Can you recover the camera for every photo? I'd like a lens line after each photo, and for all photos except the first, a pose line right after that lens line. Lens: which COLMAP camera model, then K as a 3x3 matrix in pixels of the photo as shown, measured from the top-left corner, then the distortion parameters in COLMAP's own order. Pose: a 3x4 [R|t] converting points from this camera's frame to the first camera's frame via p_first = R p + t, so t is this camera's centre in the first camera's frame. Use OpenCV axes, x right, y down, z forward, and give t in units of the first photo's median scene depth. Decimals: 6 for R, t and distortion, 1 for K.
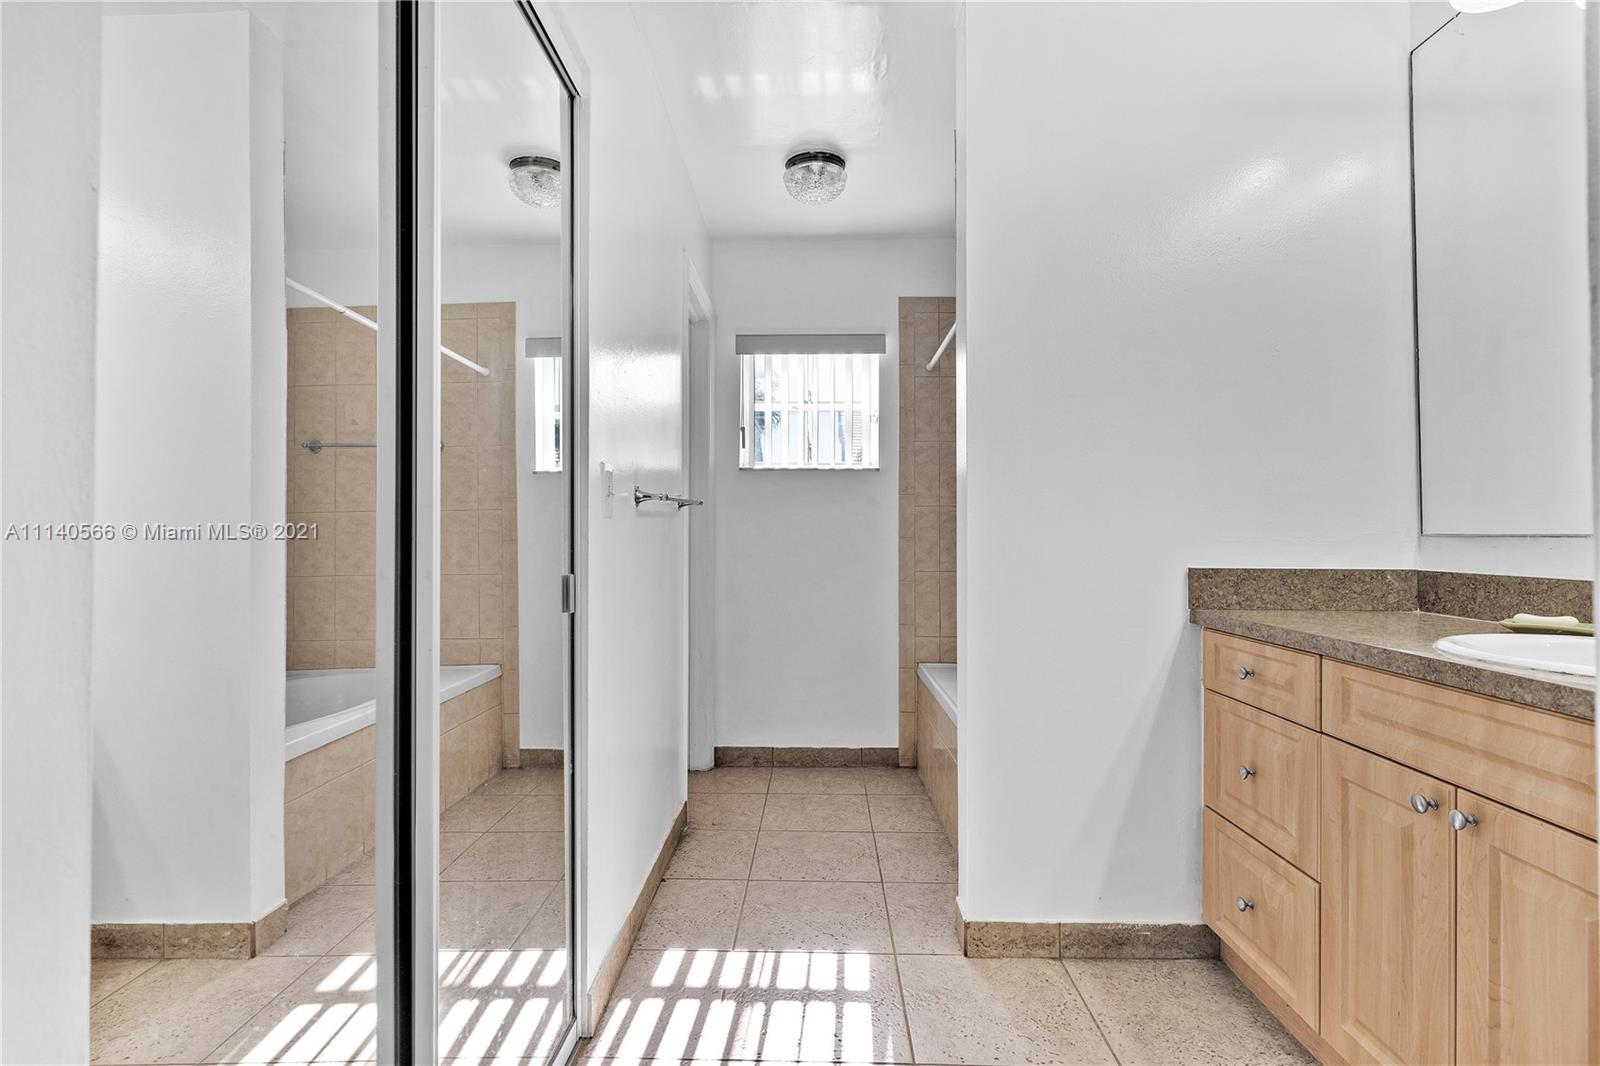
lens RADIAL K [[777.5, 0, 800.6], [0, 777.5, 536.0], [0, 0, 1]] dist [0.005823, 0.000373]
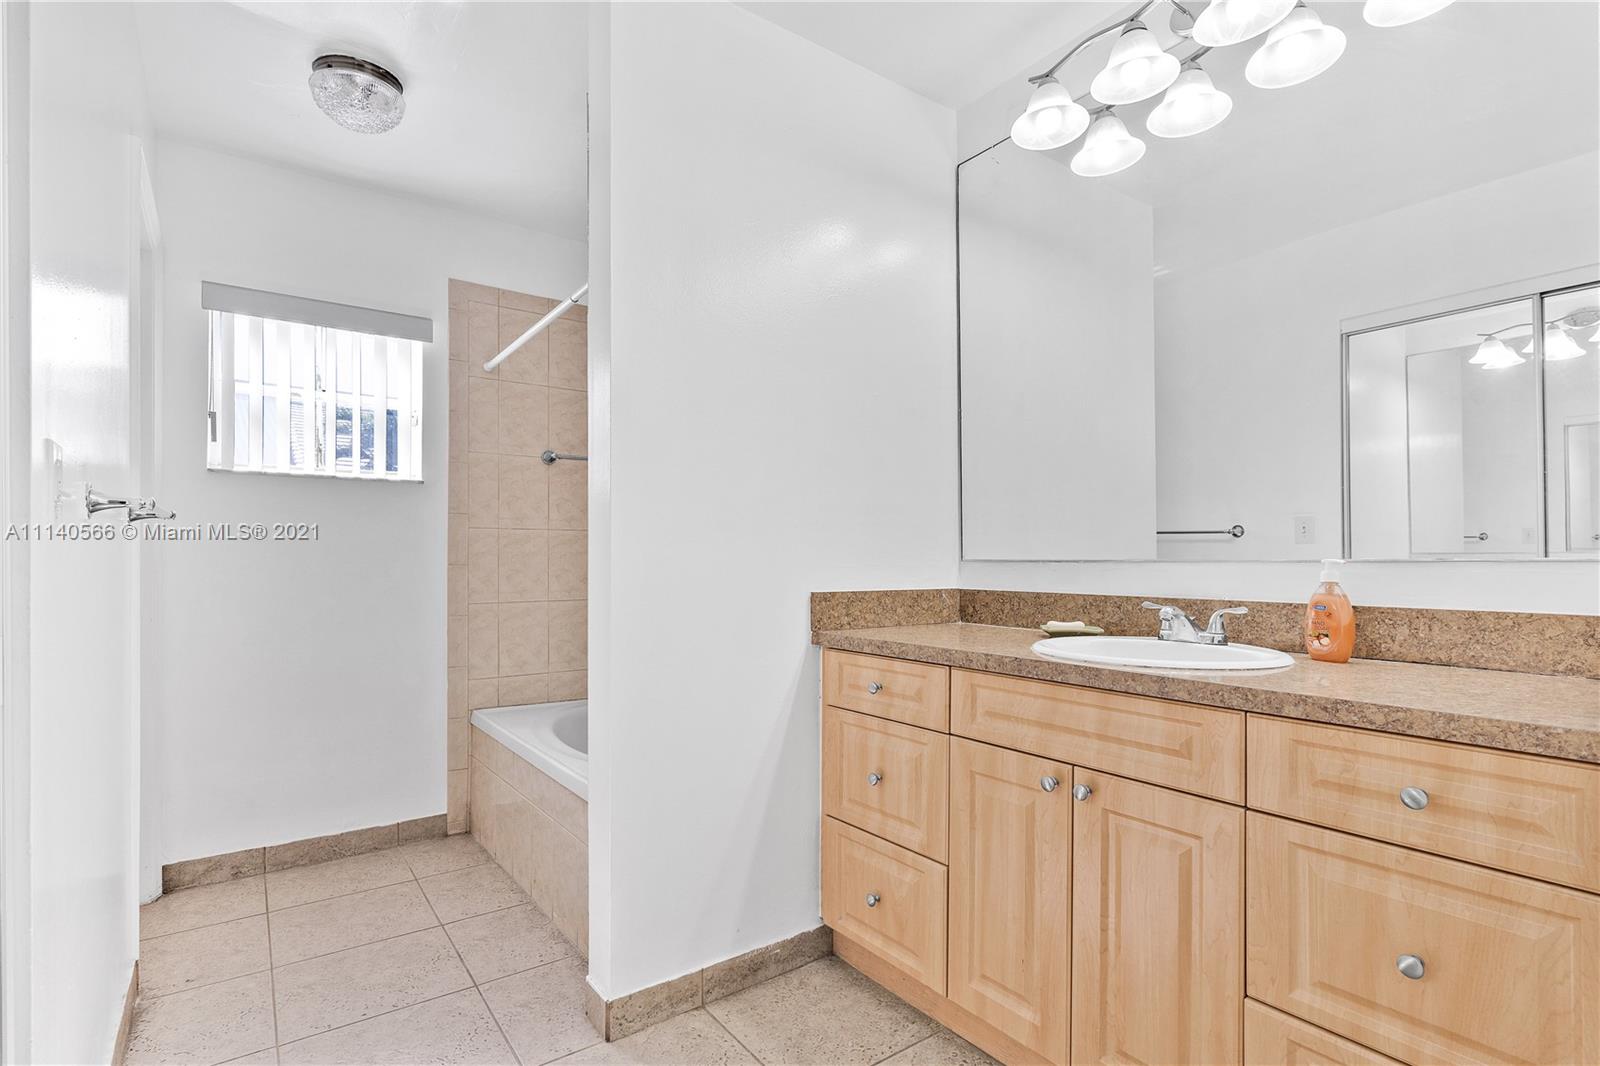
lens RADIAL K [[777.5, 0, 816.1], [0, 777.5, 566.0], [0, 0, 1]] dist [0.005823, 0.000373]
pose [[0.792207, -0.007583, 0.610206, -0.134669], [0.003761, 0.999964, 0.007542, -0.002613], [-0.610241, -0.003680, 0.792207, 0.162759]]
